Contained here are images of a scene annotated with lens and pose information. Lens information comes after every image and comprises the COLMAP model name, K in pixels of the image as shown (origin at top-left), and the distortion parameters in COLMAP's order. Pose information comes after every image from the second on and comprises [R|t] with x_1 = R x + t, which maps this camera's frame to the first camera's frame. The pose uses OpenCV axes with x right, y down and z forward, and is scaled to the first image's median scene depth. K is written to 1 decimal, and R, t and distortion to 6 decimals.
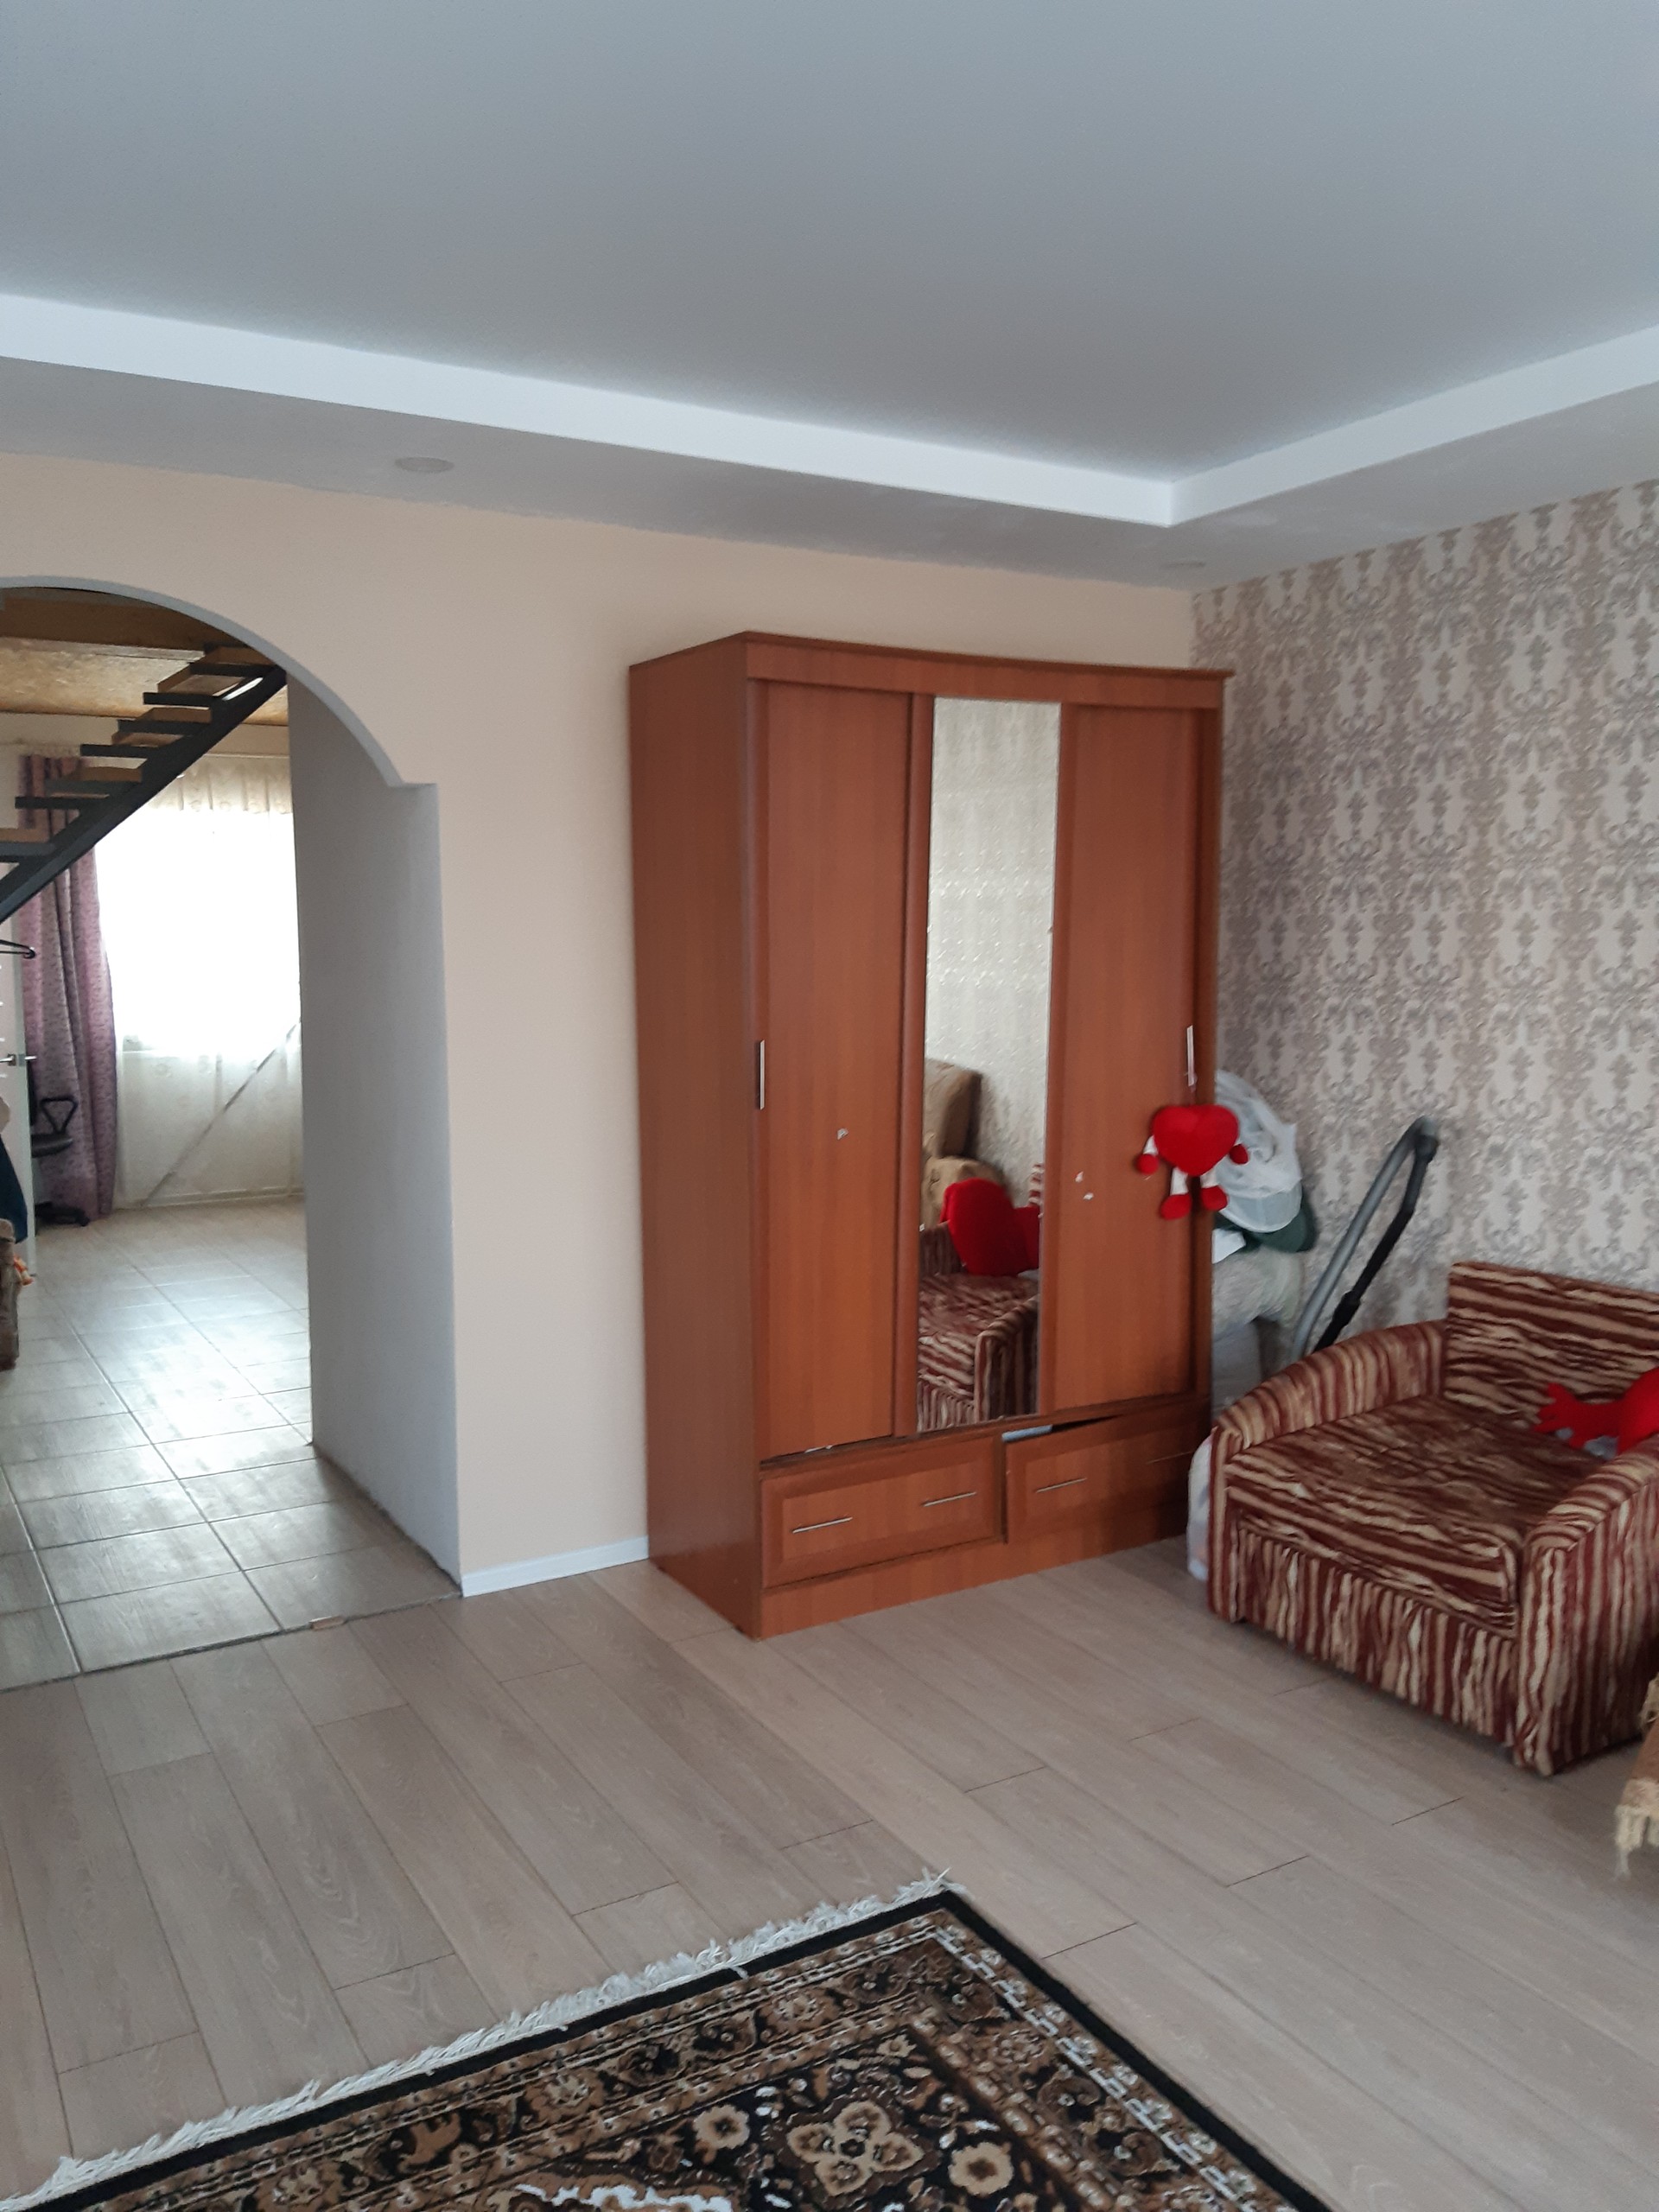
lens RADIAL K [[1796.2, 0, 829.5], [0, 1796.2, 1106.0], [0, 0, 1]] dist [-0.000302, 0.001274]
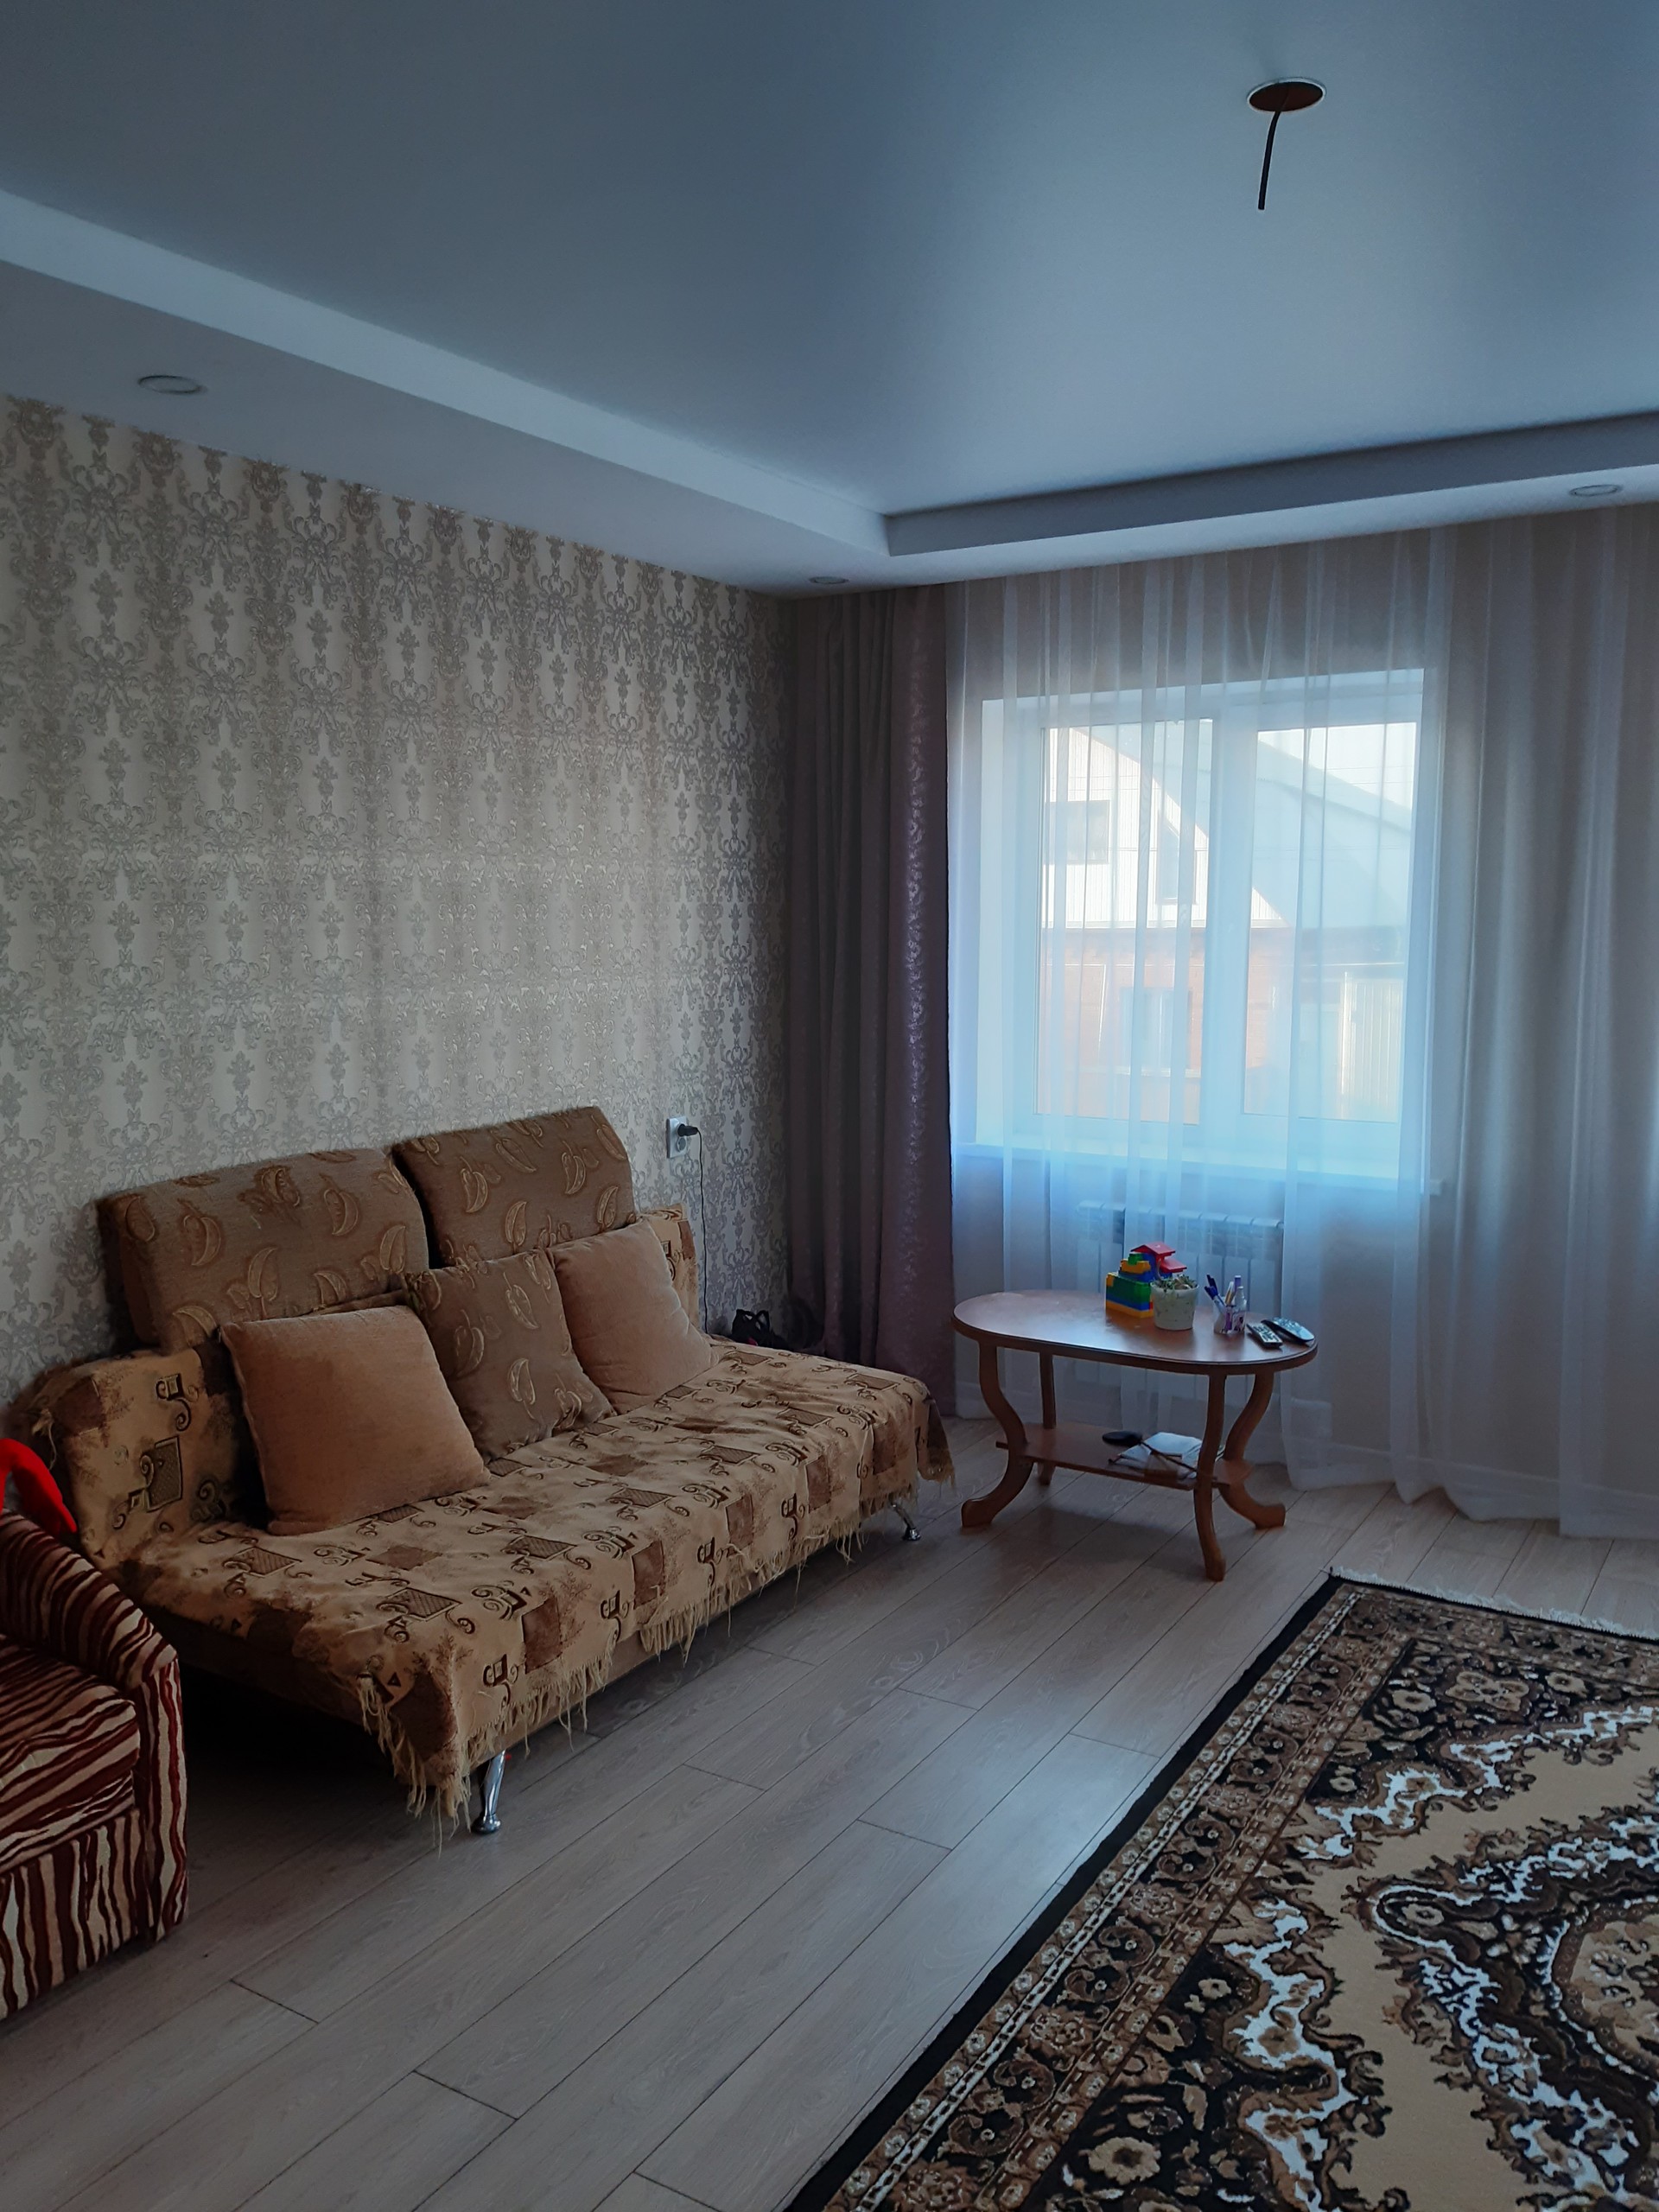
lens RADIAL K [[1796.2, 0, 829.5], [0, 1796.2, 1106.0], [0, 0, 1]] dist [-0.000302, 0.001274]
pose [[-0.476032, -0.096809, 0.874083, -0.593394], [0.100515, 0.981420, 0.163439, -0.154602], [-0.873665, 0.165661, -0.457456, 1.351772]]
